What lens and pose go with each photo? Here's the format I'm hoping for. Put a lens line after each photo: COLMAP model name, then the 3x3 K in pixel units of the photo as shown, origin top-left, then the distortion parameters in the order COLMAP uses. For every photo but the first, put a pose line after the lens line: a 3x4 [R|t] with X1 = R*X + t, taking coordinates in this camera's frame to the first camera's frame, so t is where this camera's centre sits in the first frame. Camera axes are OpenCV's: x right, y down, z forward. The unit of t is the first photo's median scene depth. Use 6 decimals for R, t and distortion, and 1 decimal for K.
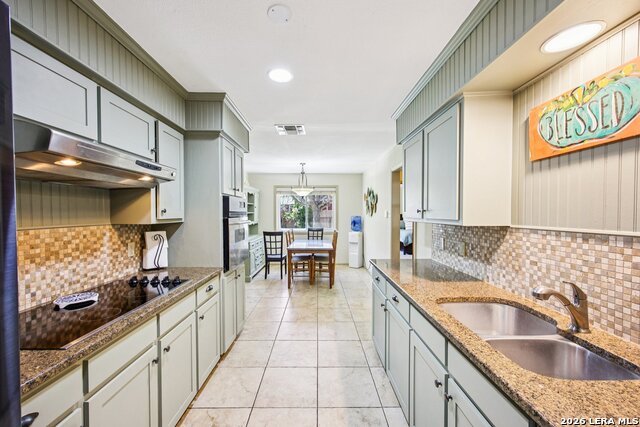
lens RADIAL K [[246.7, 0, 318.9], [0, 246.7, 212.5], [0, 0, 1]] dist [0.000326, 0.000303]
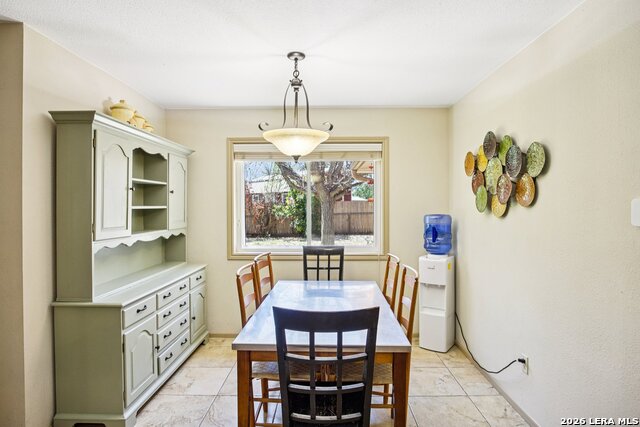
lens RADIAL K [[370.4, 0, 319.6], [0, 370.4, 205.5], [0, 0, 1]] dist [-0.000045, -0.000012]
pose [[0.999723, -0.001301, -0.023503, -0.018430], [0.001308, 0.999999, 0.000270, -0.000217], [0.023503, -0.000301, 0.999724, 0.404413]]
